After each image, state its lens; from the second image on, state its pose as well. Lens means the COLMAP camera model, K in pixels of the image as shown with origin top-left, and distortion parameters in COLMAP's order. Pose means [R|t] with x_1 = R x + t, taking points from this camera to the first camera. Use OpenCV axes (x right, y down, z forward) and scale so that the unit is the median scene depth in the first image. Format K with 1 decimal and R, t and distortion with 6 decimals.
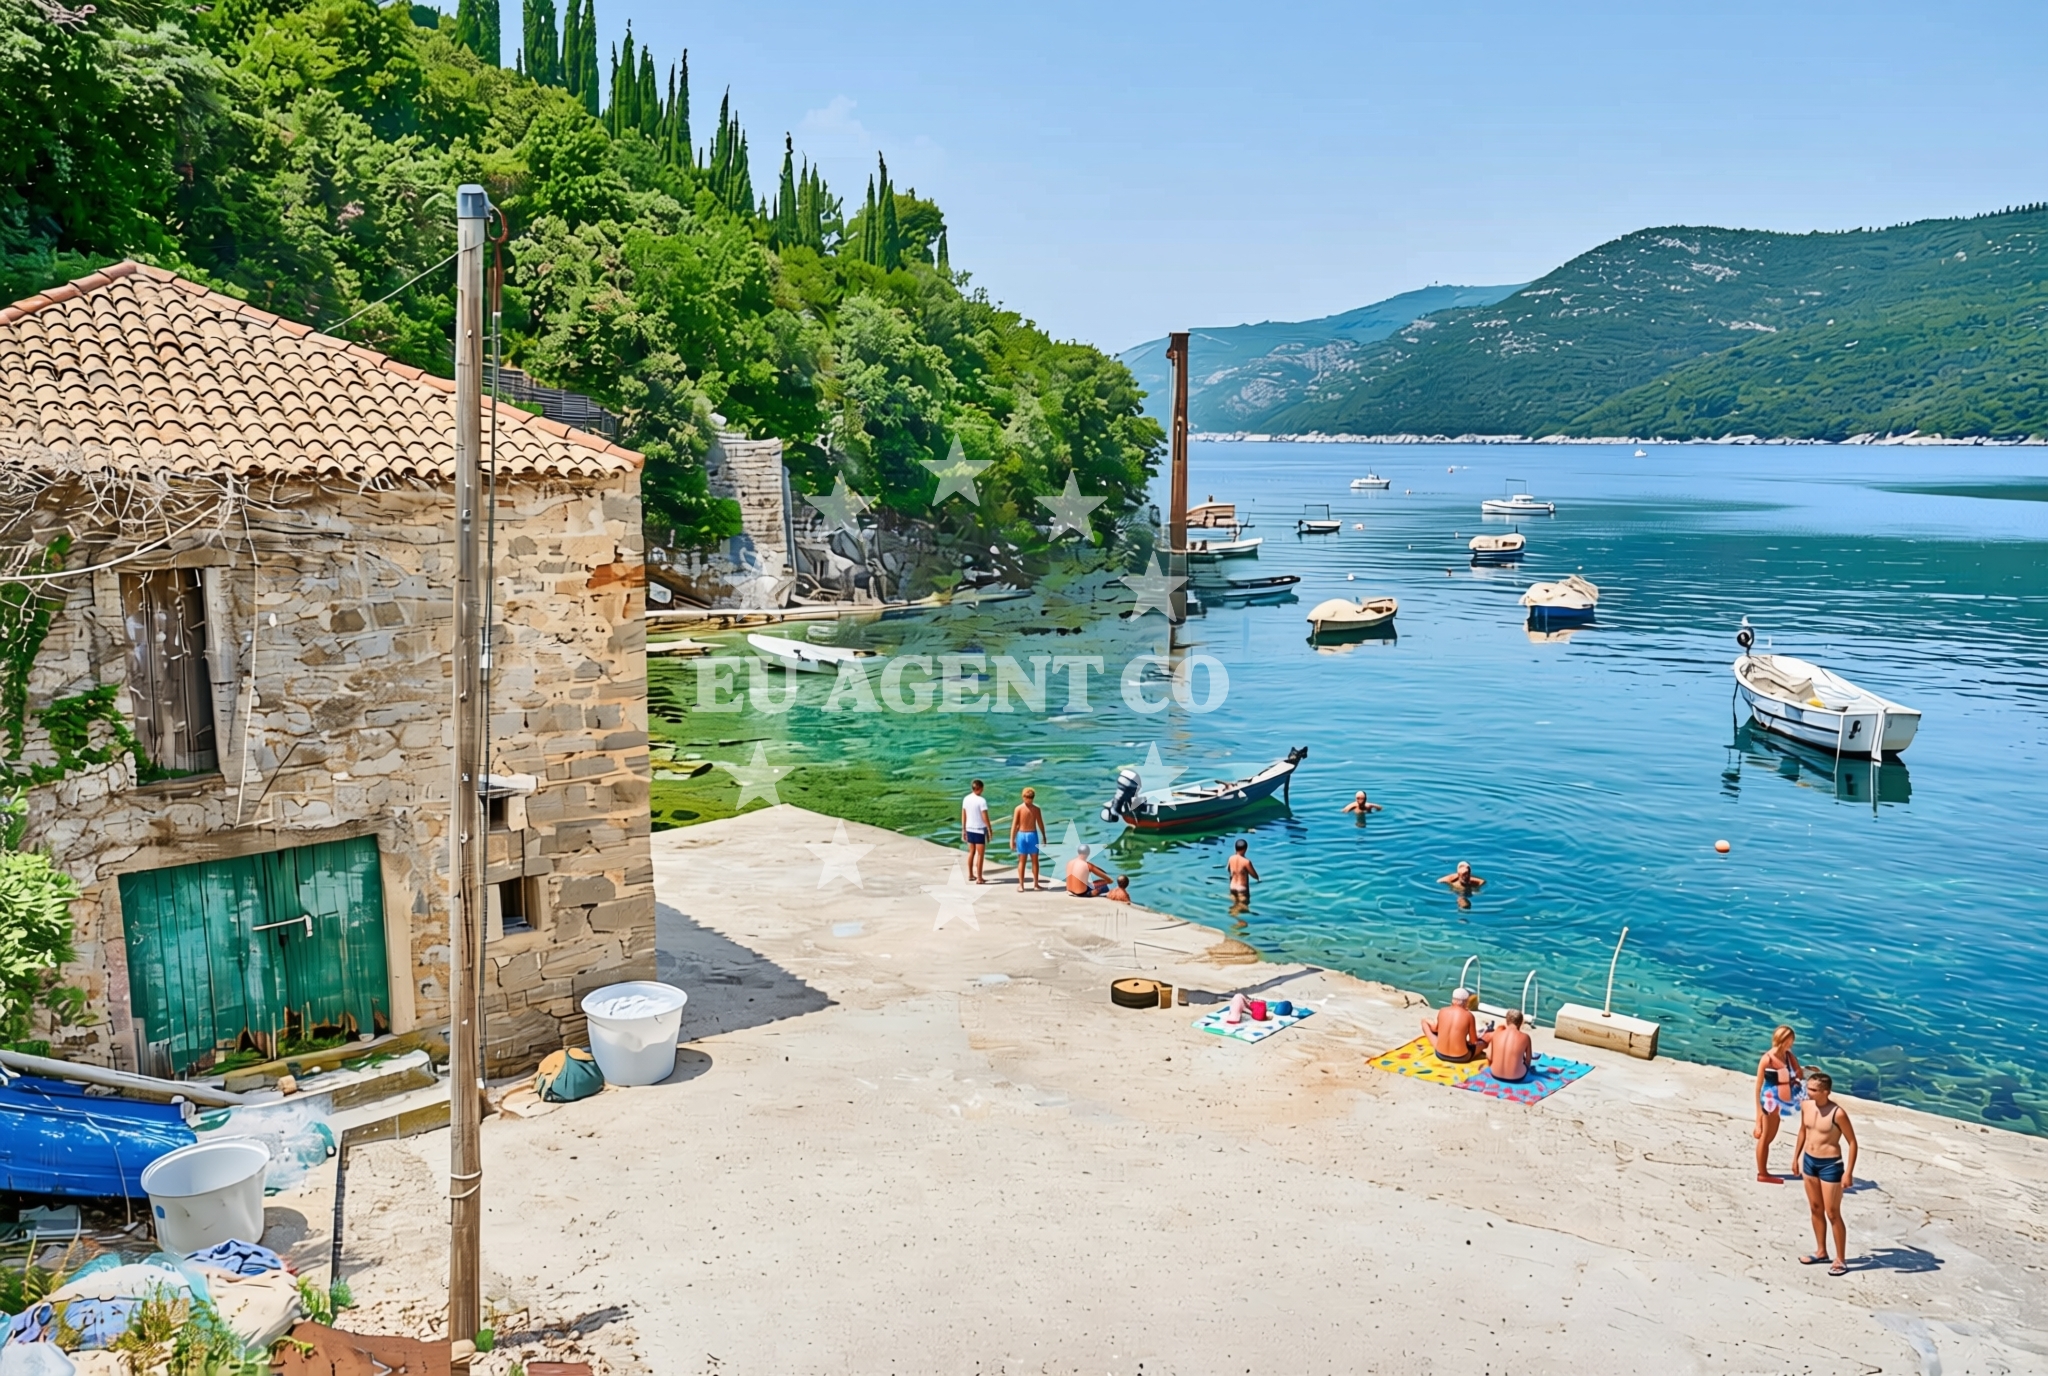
lens RADIAL K [[1492.0, 0, 1024.0], [0, 1492.0, 688.0], [0, 0, 1]] dist [-0.001721, -0.002590]
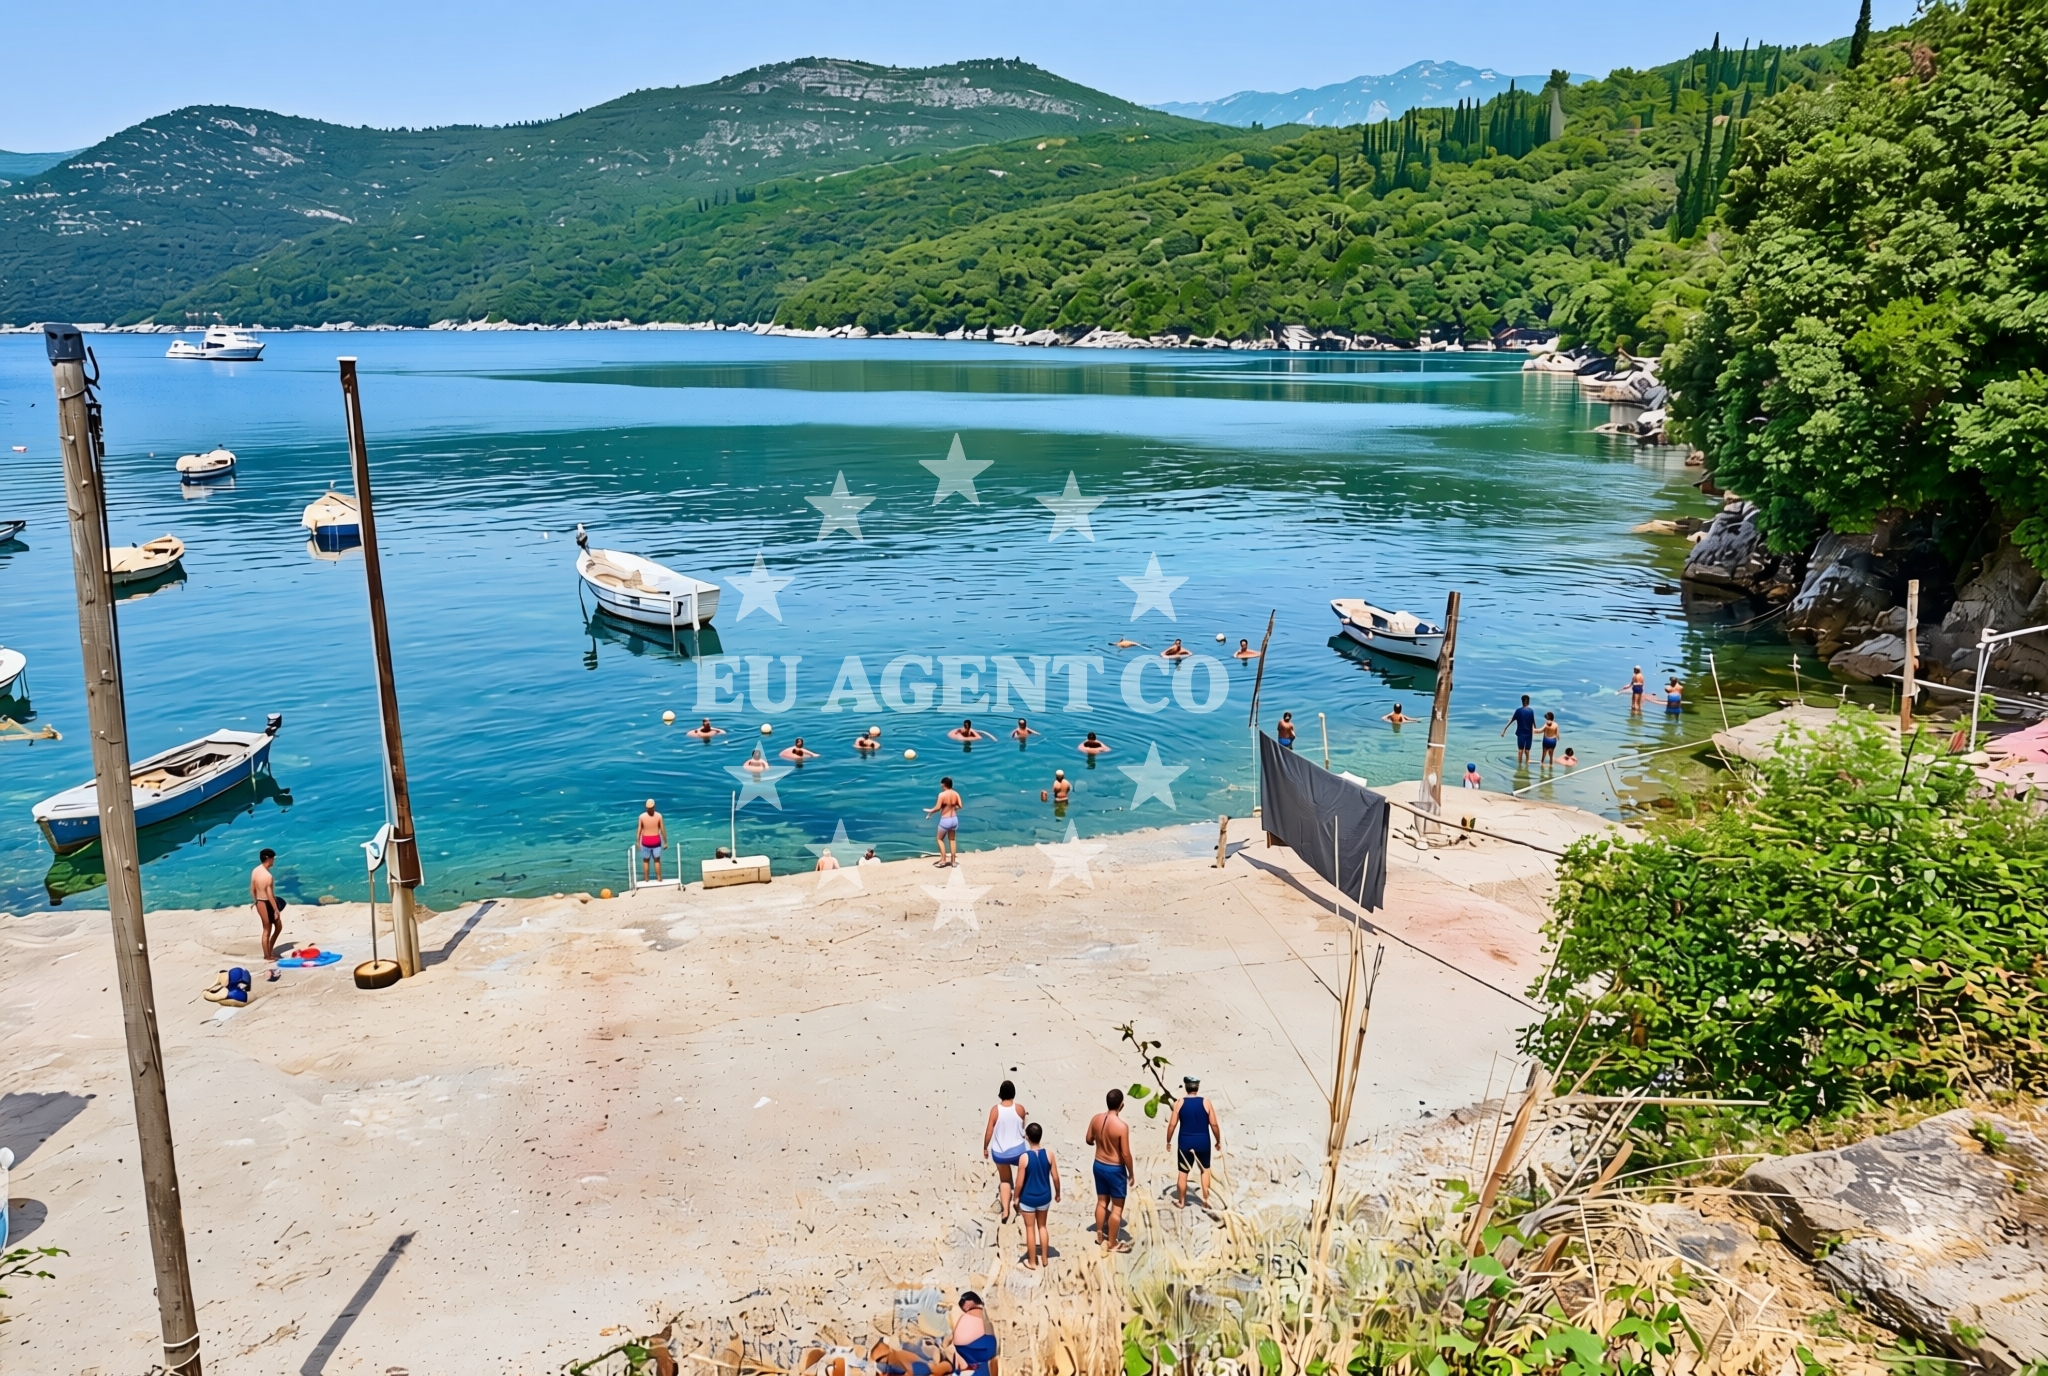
lens RADIAL K [[1492.0, 0, 1024.0], [0, 1492.0, 688.0], [0, 0, 1]] dist [-0.001721, -0.002590]
pose [[0.580531, -0.206819, 0.787534, -0.117998], [0.125858, 0.978372, 0.164160, -0.030285], [-0.804452, 0.003817, 0.594005, -0.006491]]
